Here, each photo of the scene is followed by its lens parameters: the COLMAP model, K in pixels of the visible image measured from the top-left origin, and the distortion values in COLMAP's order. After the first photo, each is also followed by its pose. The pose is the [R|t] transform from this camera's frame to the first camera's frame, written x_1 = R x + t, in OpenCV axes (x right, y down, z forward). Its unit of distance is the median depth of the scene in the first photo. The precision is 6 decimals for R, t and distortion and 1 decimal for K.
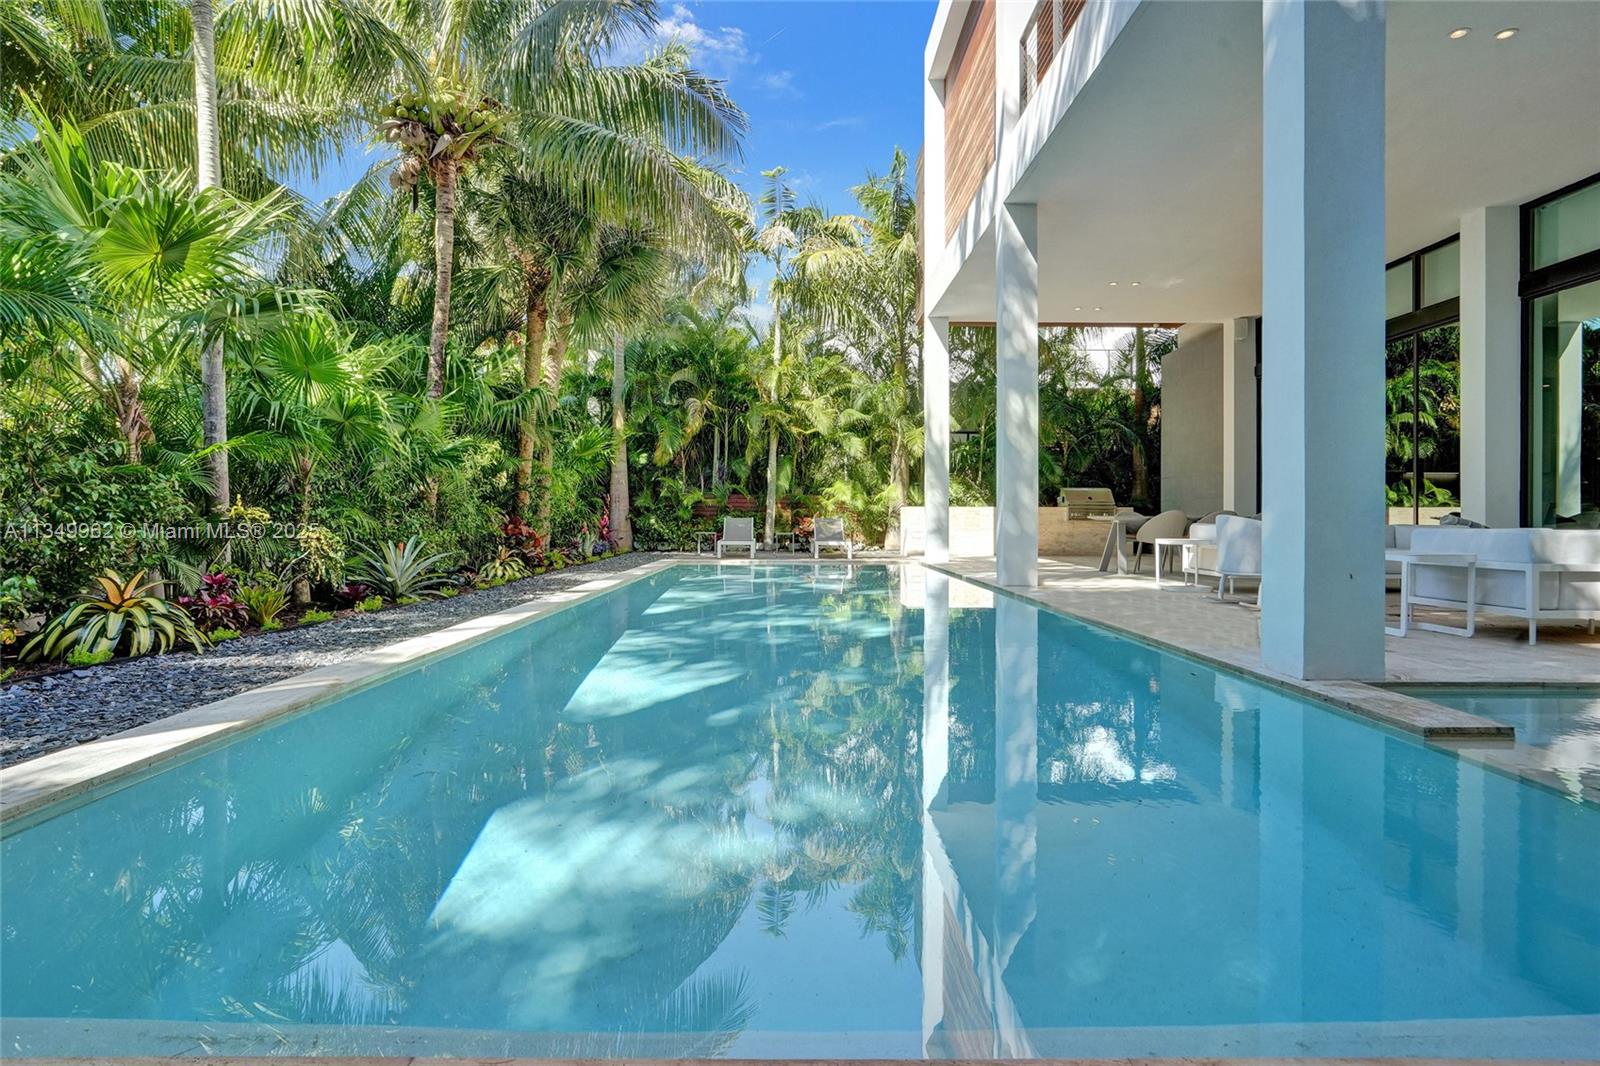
lens RADIAL K [[866.3, 0, 801.3], [0, 866.3, 519.8], [0, 0, 1]] dist [-0.023848, 0.011034]
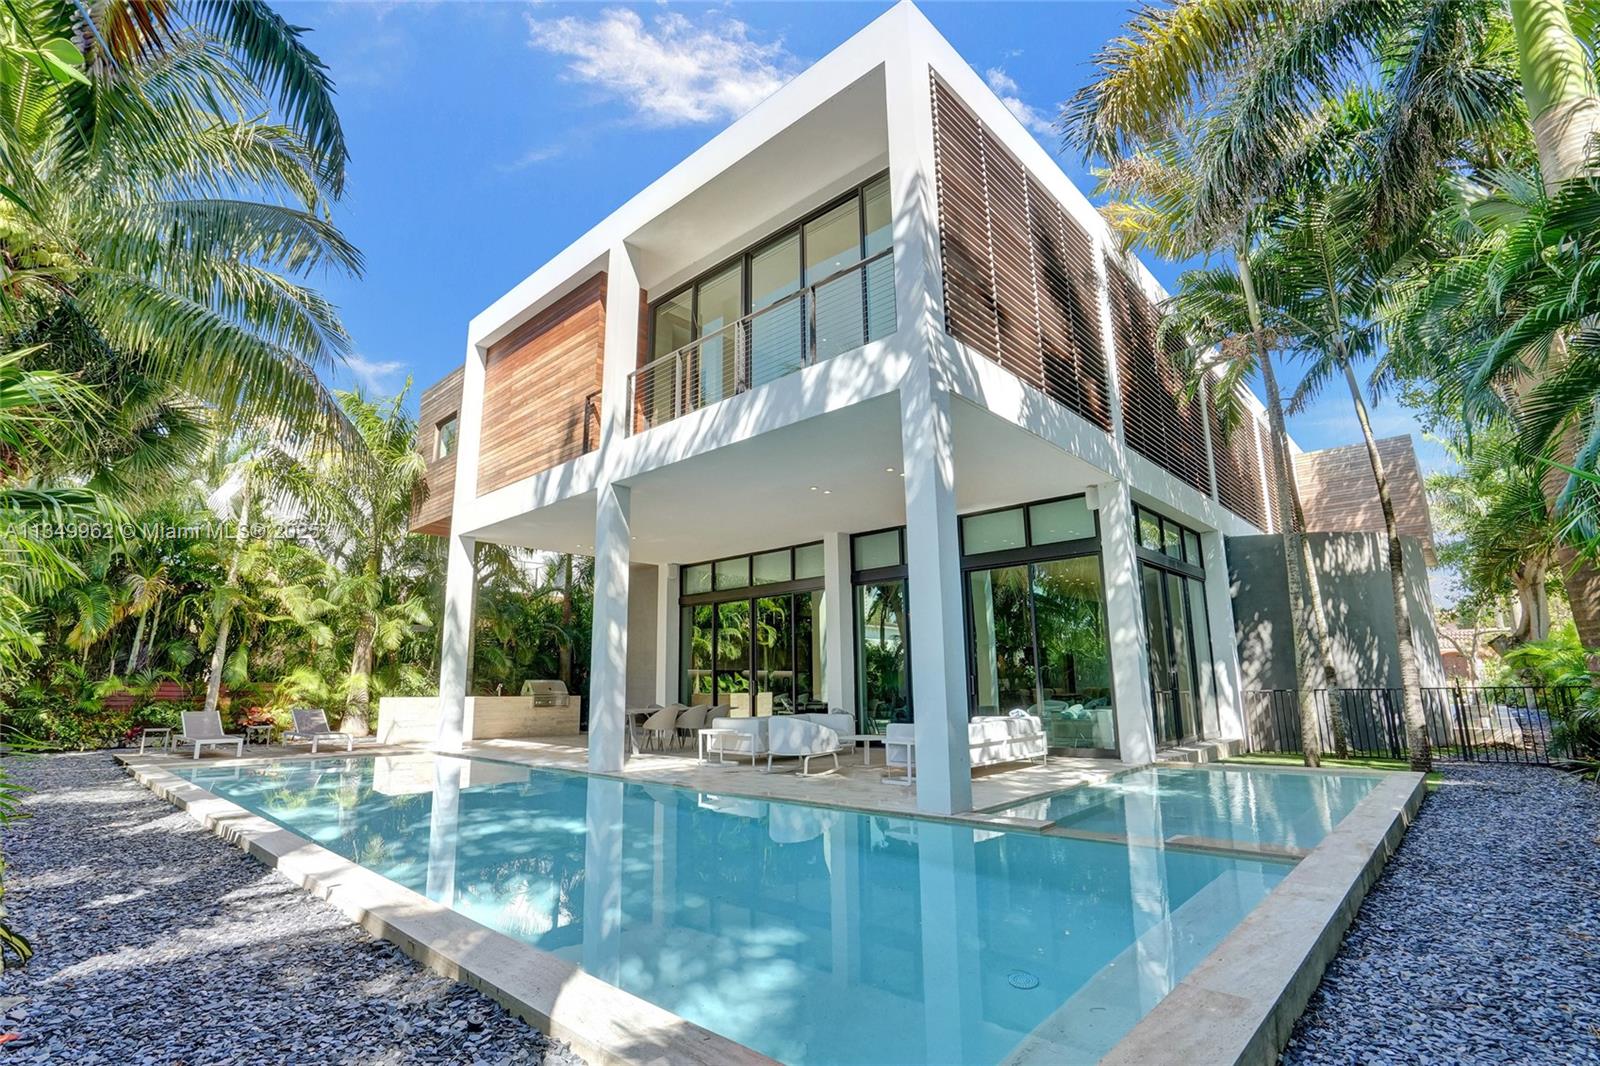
lens RADIAL K [[739.3, 0, 779.1], [0, 739.3, 535.0], [0, 0, 1]] dist [-0.026622, 0.004398]
pose [[0.707085, 0.136498, 0.693829, -0.194158], [0.011352, 0.978875, -0.204145, -0.021027], [-0.707037, 0.152224, 0.690598, 0.003234]]
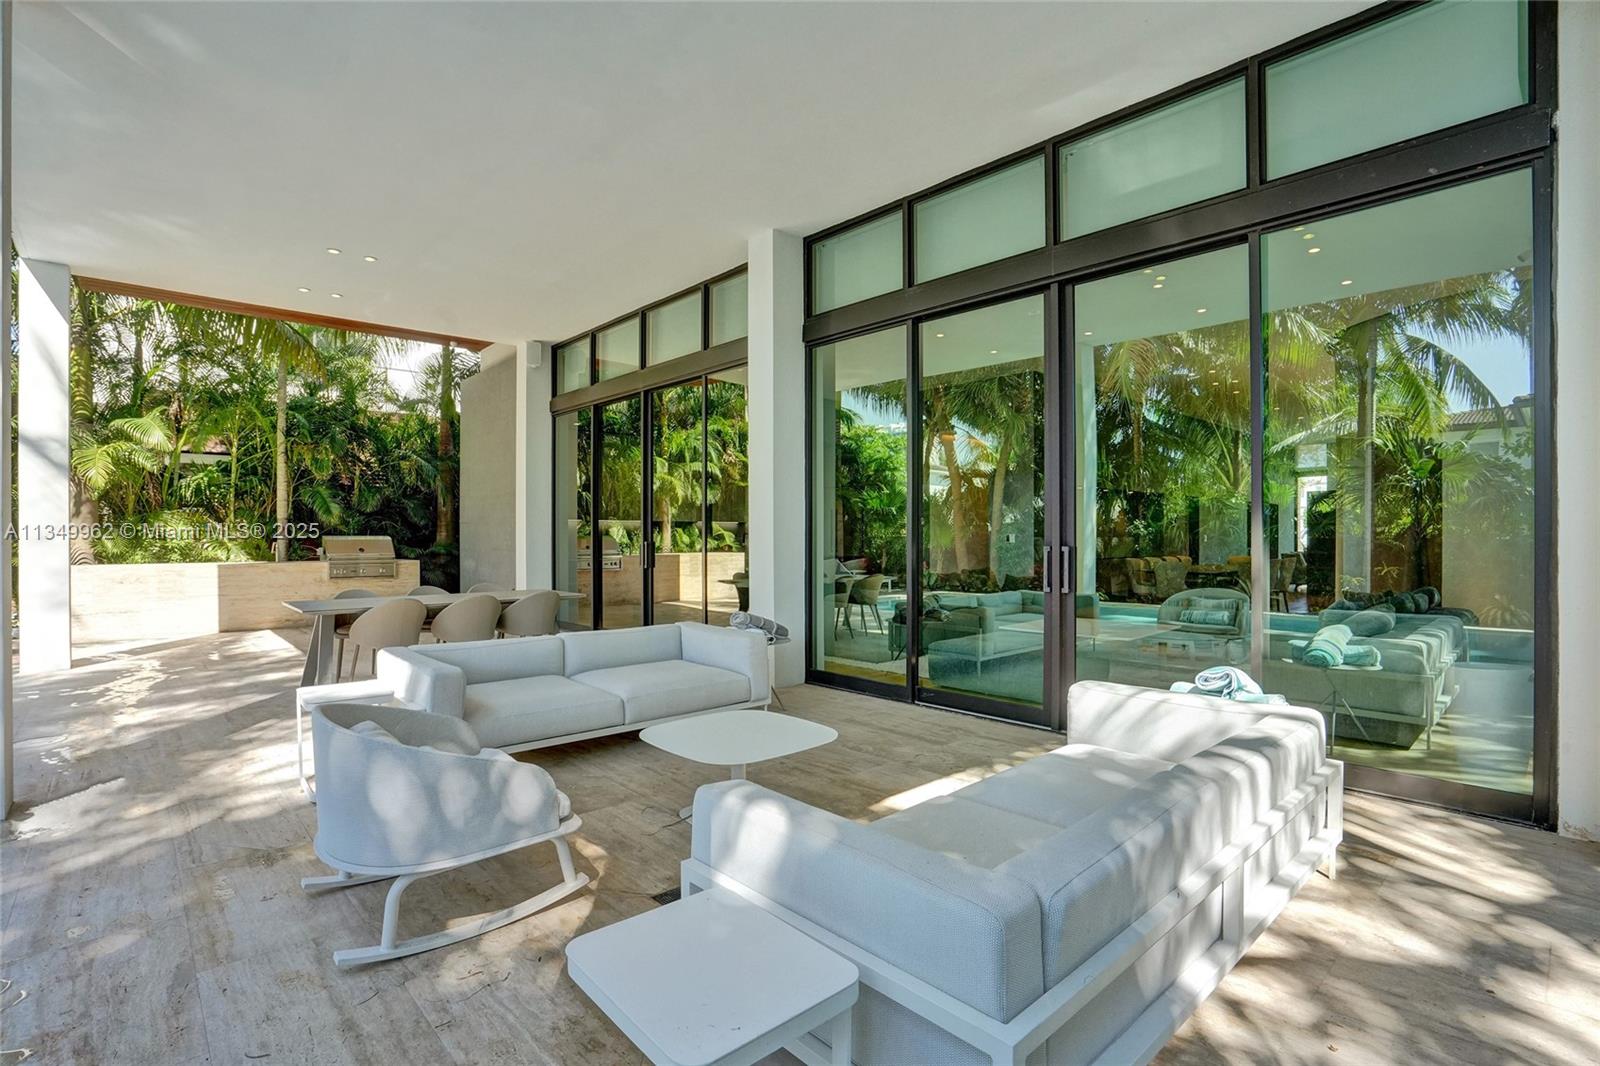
lens RADIAL K [[781.7, 0, 775.3], [0, 781.7, 537.6], [0, 0, 1]] dist [-0.028178, 0.009249]
pose [[0.757890, -0.003188, 0.652375, 0.157429], [0.004487, 0.999990, -0.000327, -0.033503], [-0.652367, 0.003175, 0.757897, 0.219366]]
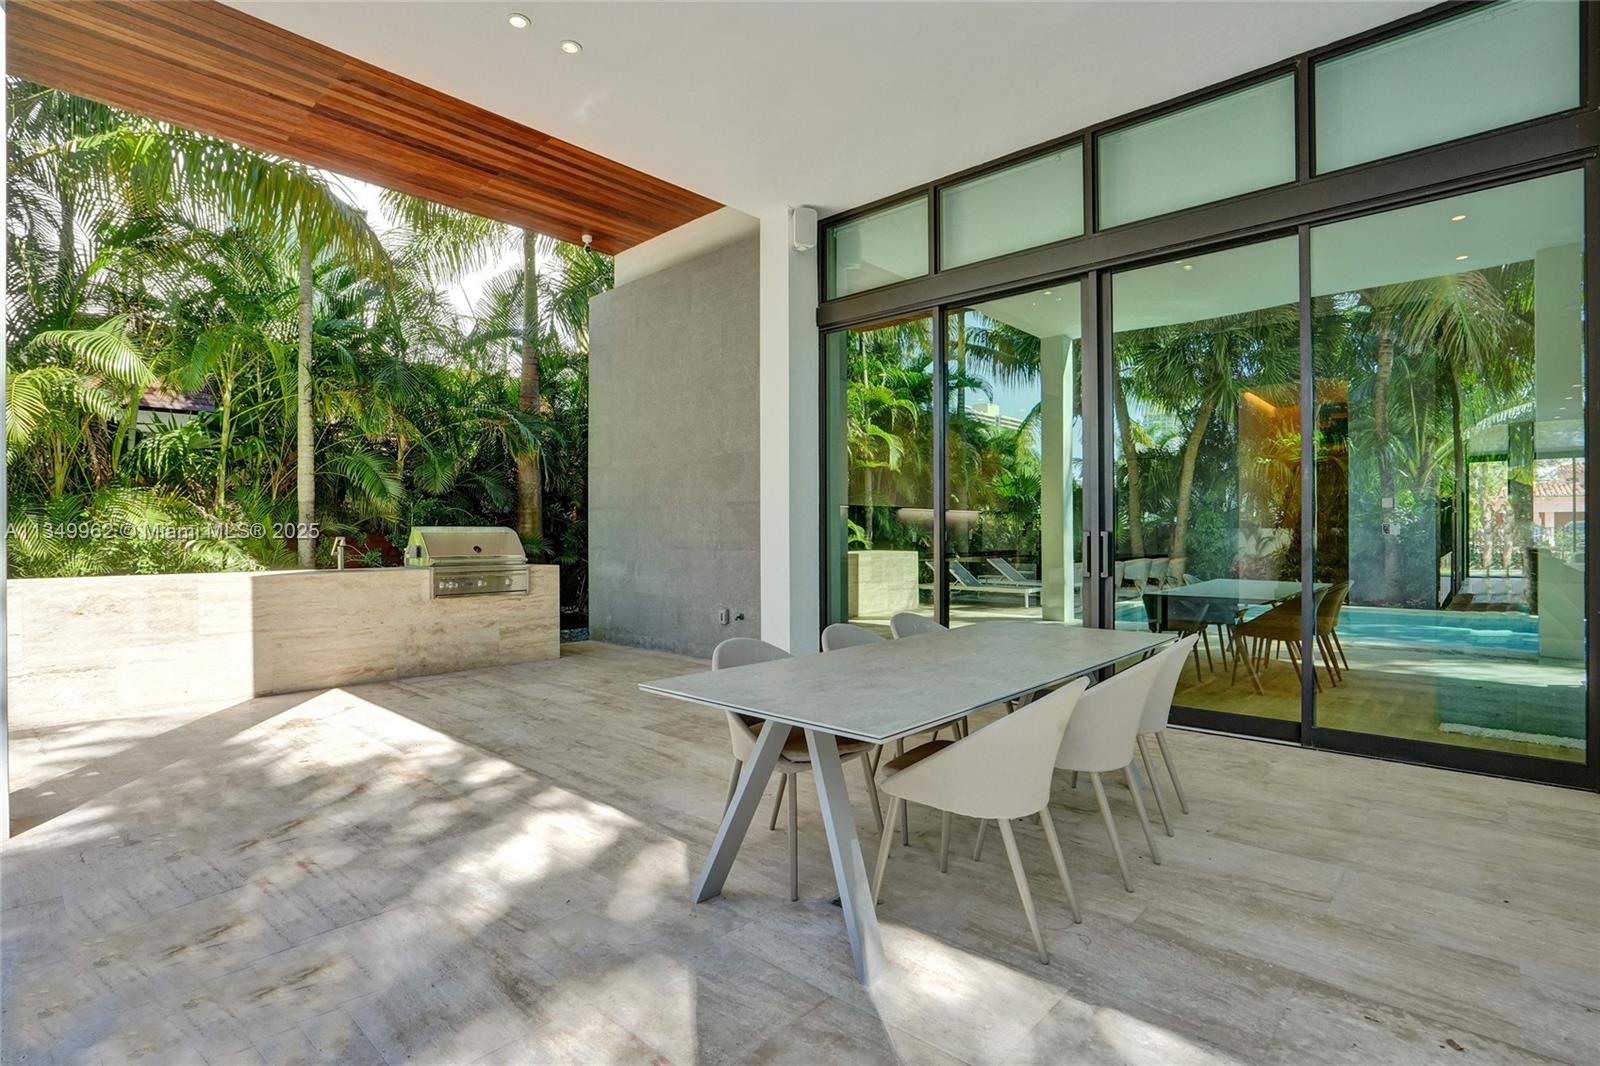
lens RADIAL K [[779.2, 0, 845.4], [0, 779.2, 536.6], [0, 0, 1]] dist [-0.045284, -0.001777]
pose [[0.650805, -0.006267, 0.759219, 0.139960], [0.009146, 0.999958, 0.000415, -0.029294], [-0.759190, 0.006674, 0.650835, 0.558513]]
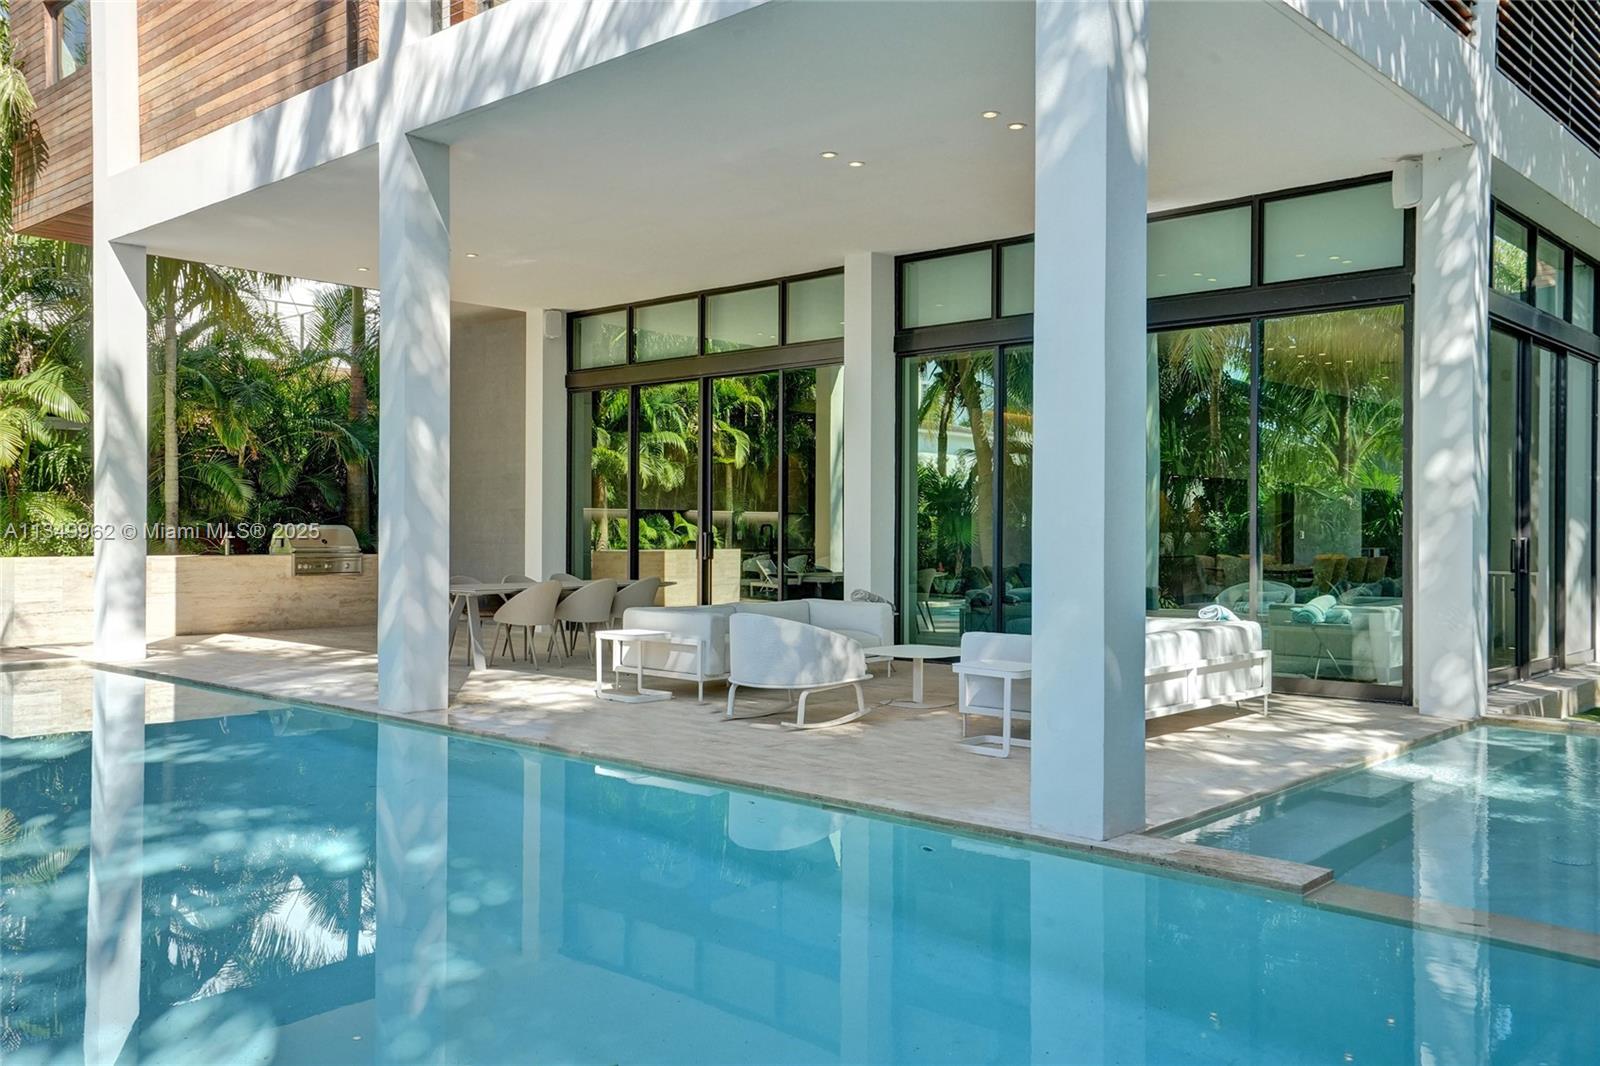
lens RADIAL K [[1289.6, 0, 798.9], [0, 1289.6, 514.1], [0, 0, 1]] dist [0.029790, -0.002528]
pose [[0.682625, 0.011493, 0.730679, -0.141805], [-0.001320, 0.999894, -0.014494, -0.031309], [-0.730768, 0.008929, 0.682567, 0.053935]]
